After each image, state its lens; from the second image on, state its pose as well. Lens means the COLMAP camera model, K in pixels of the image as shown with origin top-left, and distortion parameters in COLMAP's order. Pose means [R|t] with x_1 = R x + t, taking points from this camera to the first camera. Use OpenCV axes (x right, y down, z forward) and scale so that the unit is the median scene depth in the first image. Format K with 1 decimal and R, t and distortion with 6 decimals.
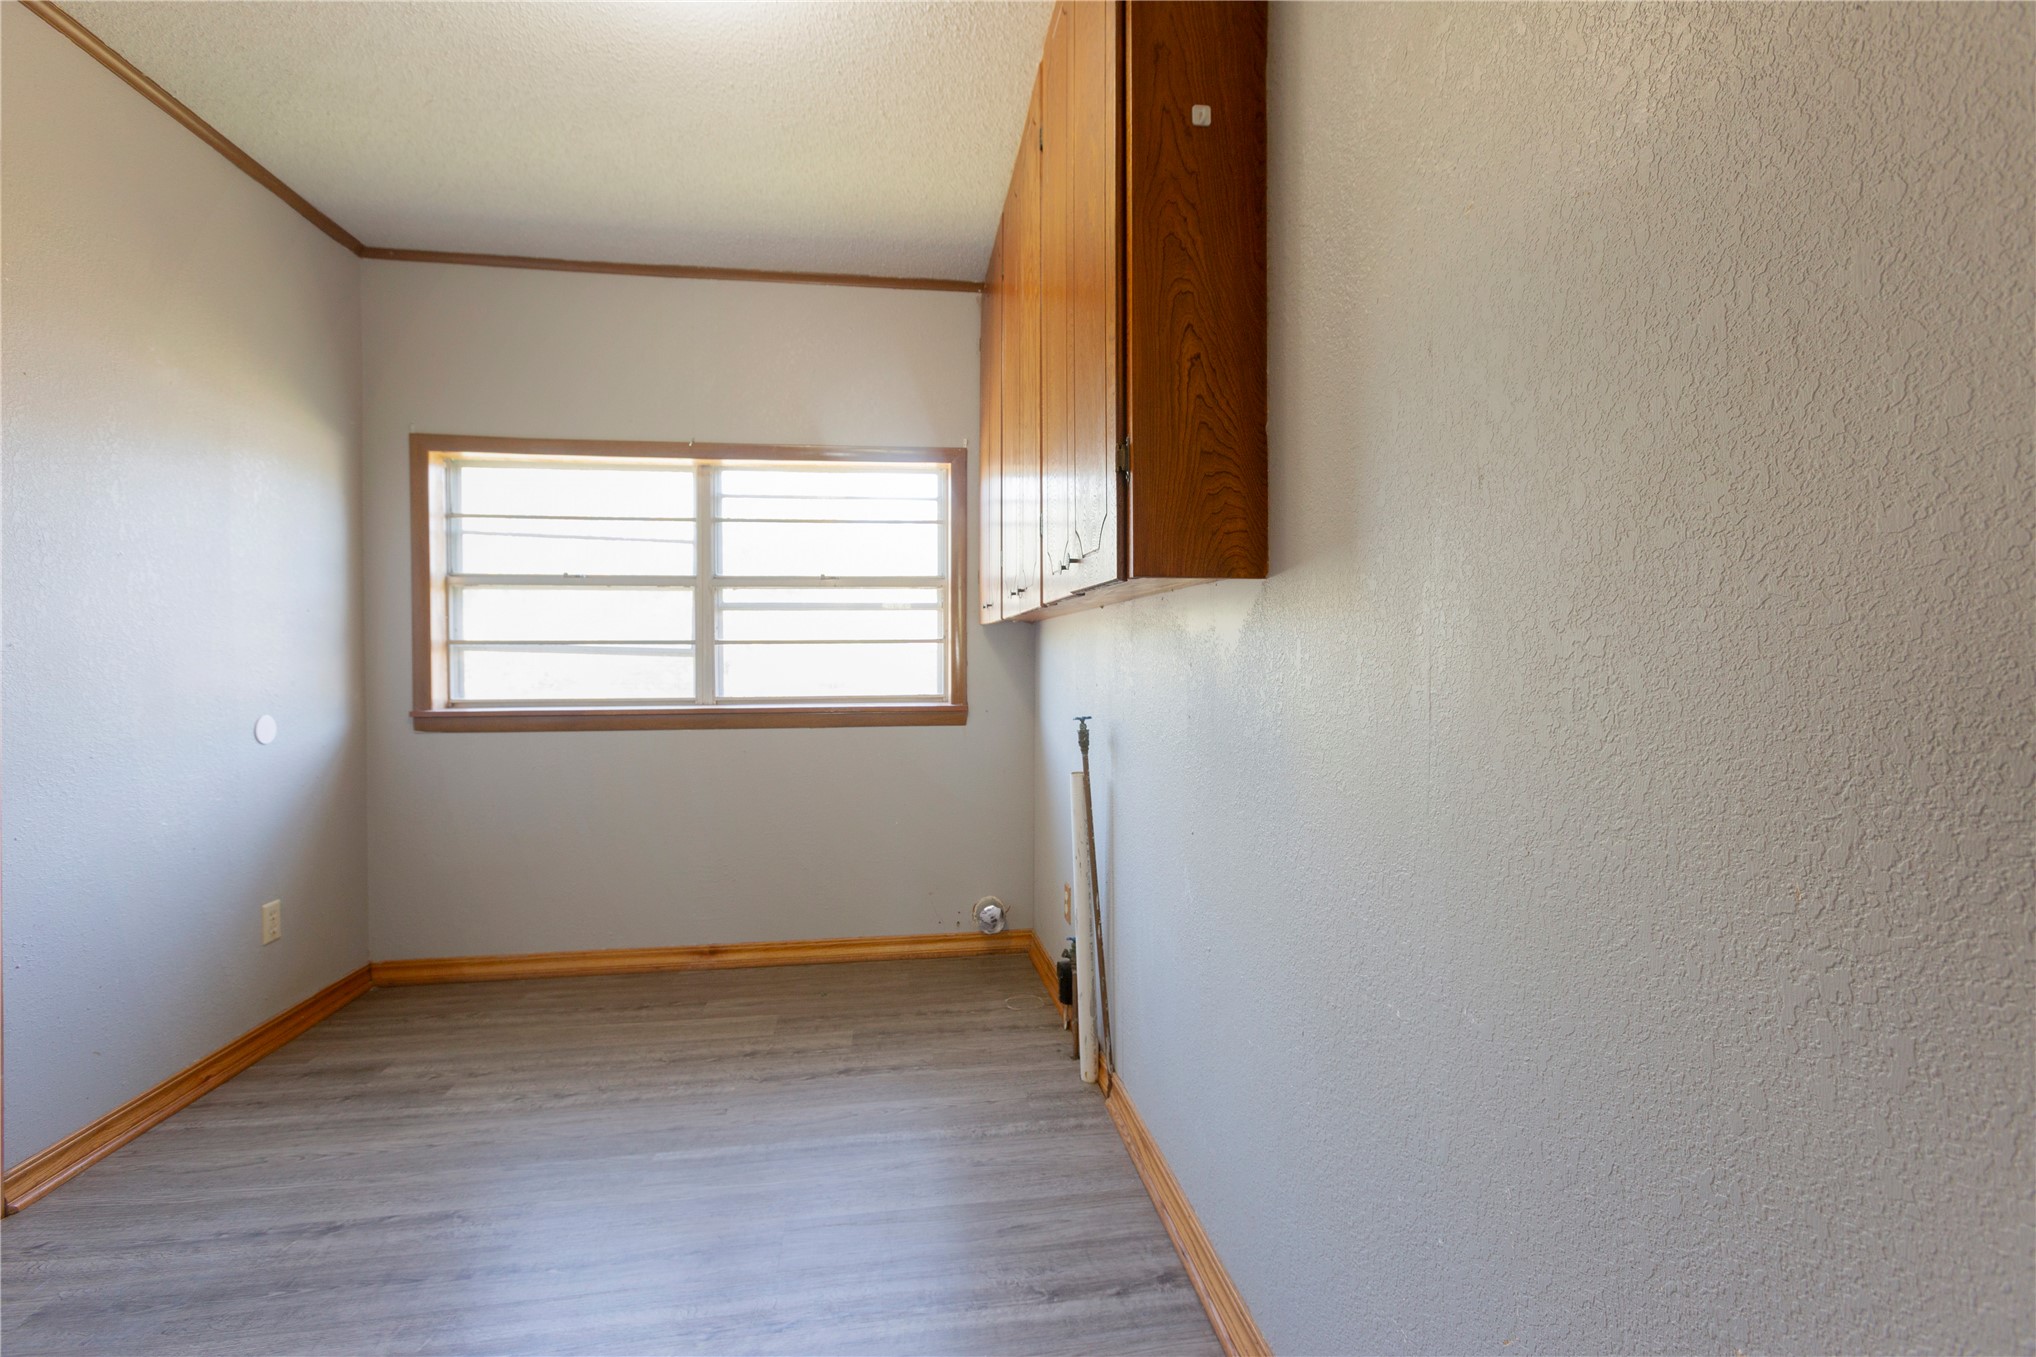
lens RADIAL K [[902.1, 0, 1011.0], [0, 902.1, 674.8], [0, 0, 1]] dist [-0.006020, 0.010611]
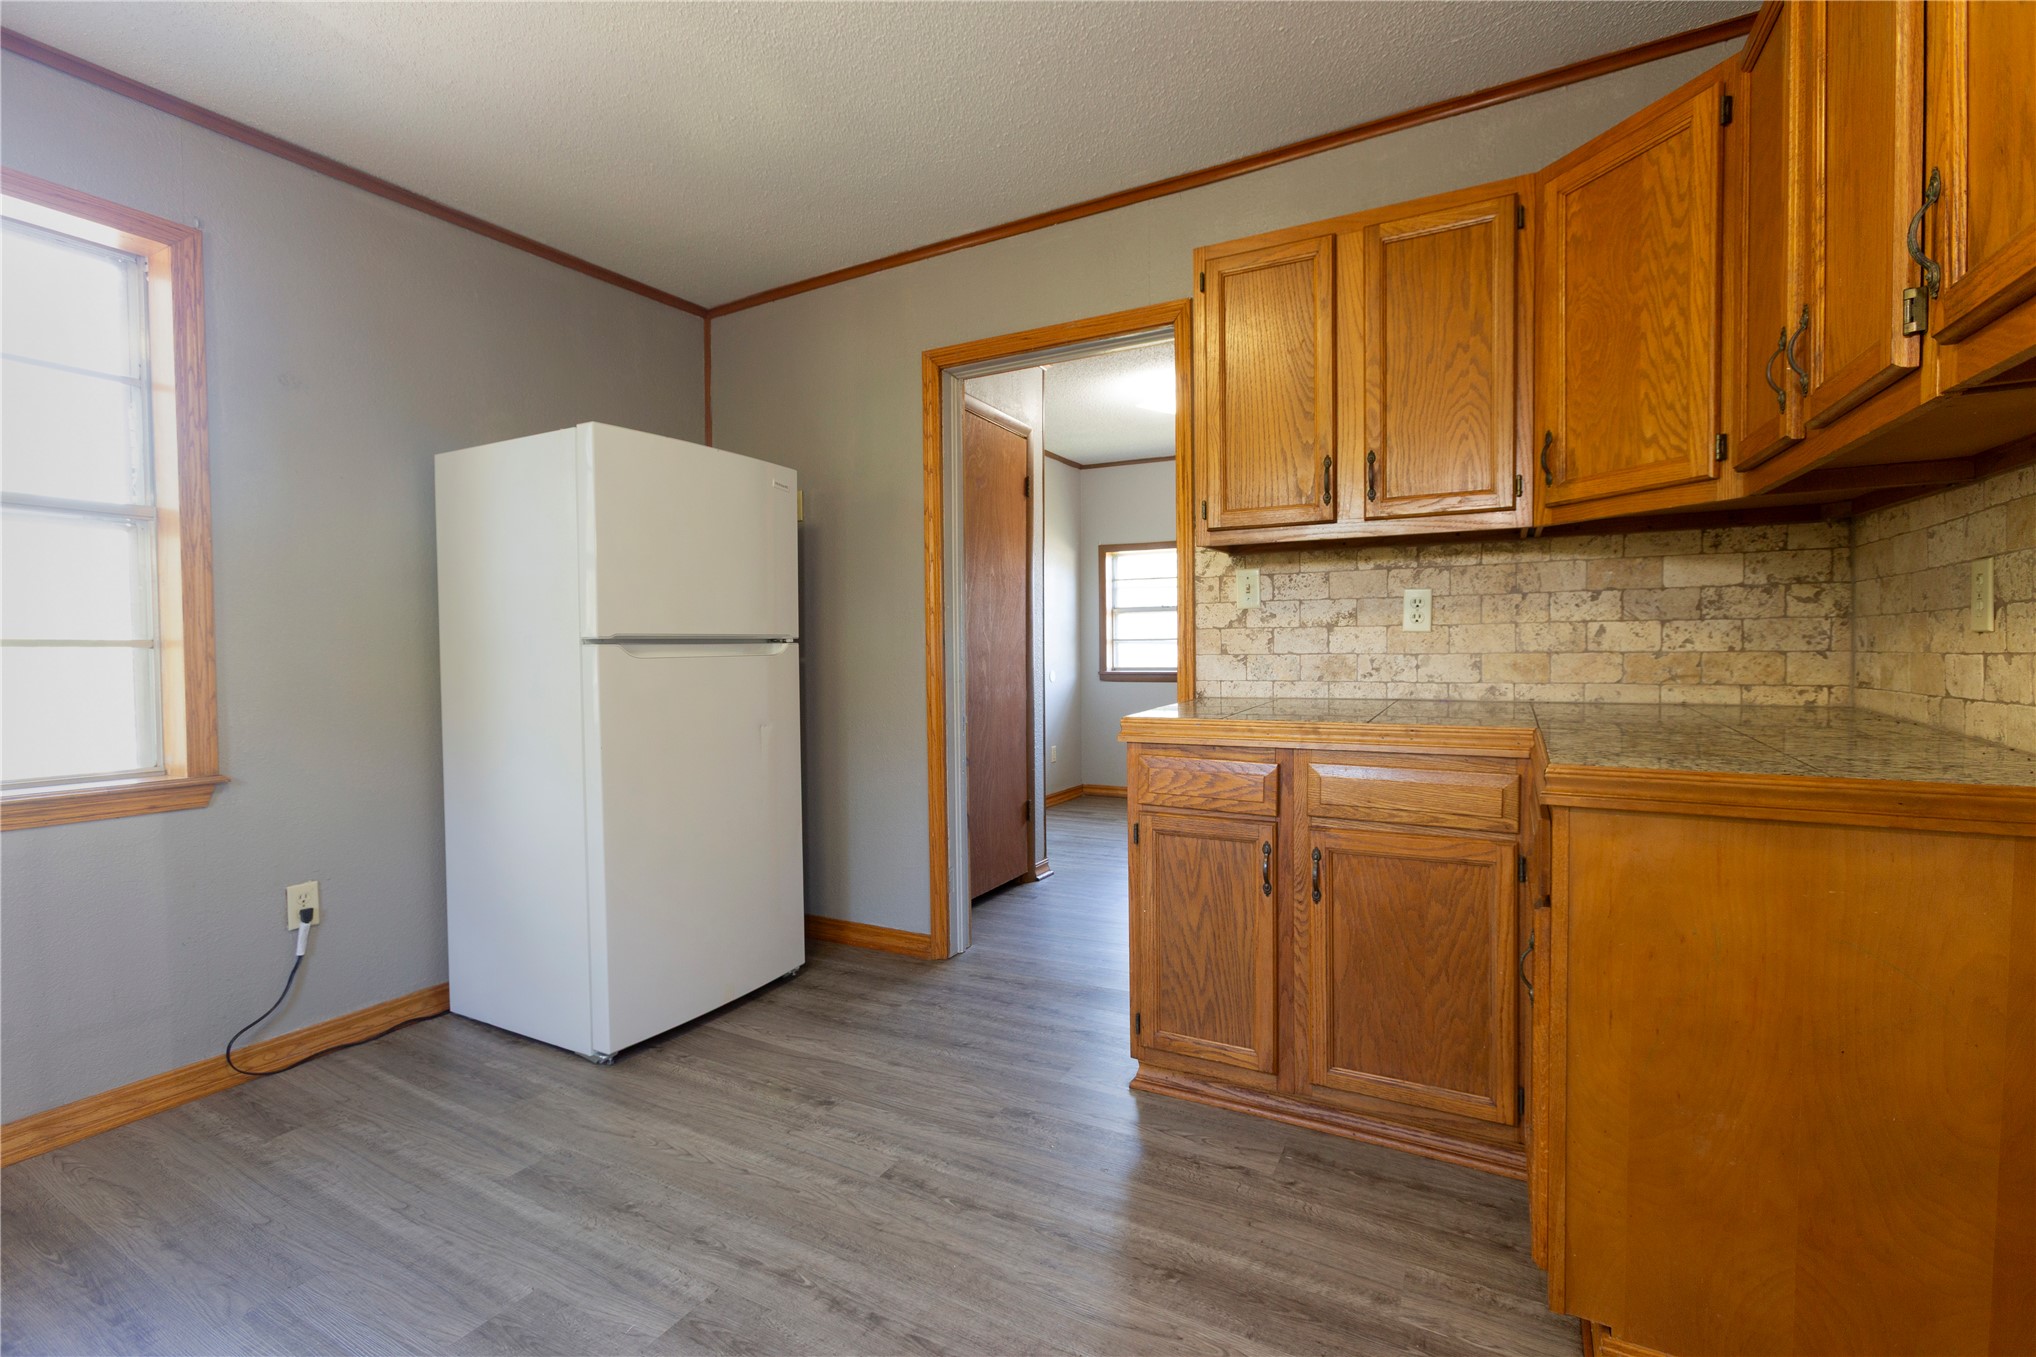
lens RADIAL K [[902.1, 0, 1005.1], [0, 902.1, 672.5], [0, 0, 1]] dist [-0.006020, 0.010611]
pose [[0.797123, 0.008531, -0.603757, 0.642798], [-0.004802, 0.999958, 0.007790, 0.035571], [0.603798, -0.003310, 0.797130, -1.189845]]
